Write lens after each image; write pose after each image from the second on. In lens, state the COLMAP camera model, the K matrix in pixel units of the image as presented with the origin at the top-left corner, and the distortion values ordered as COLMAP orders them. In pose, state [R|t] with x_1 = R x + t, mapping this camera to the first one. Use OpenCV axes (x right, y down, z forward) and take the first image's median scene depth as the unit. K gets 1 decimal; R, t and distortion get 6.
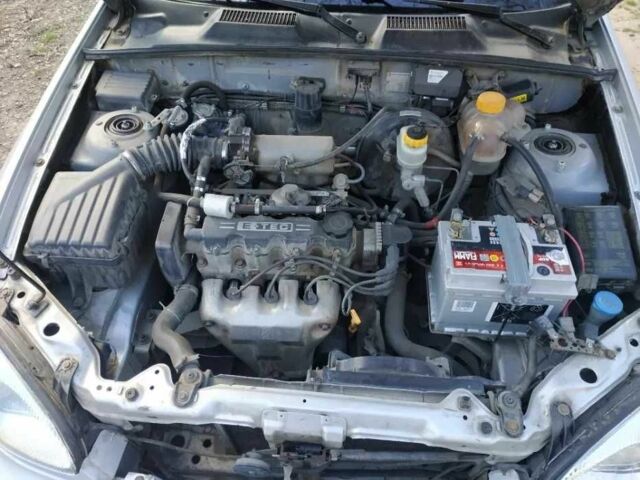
lens RADIAL K [[476.7, 0, 333.6], [0, 476.7, 239.9], [0, 0, 1]] dist [-0.034477, 0.006254]
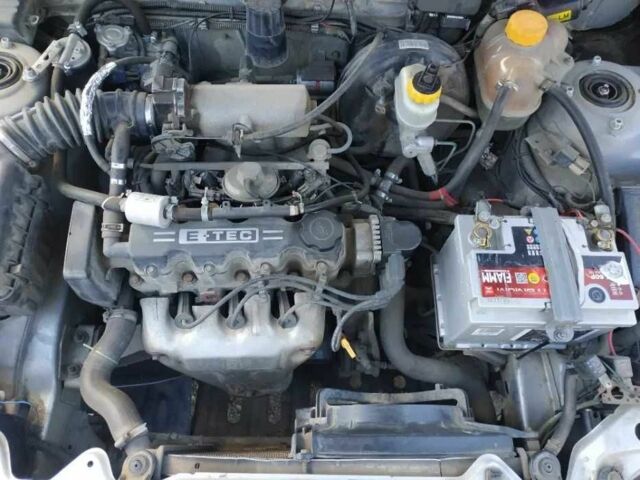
lens RADIAL K [[476.7, 0, 333.6], [0, 476.7, 239.9], [0, 0, 1]] dist [-0.034477, 0.006254]
pose [[0.996174, -0.047402, 0.073422, -0.024267], [0.025509, 0.961251, 0.274493, -0.203896], [-0.083588, -0.271570, 0.958782, 0.288246]]
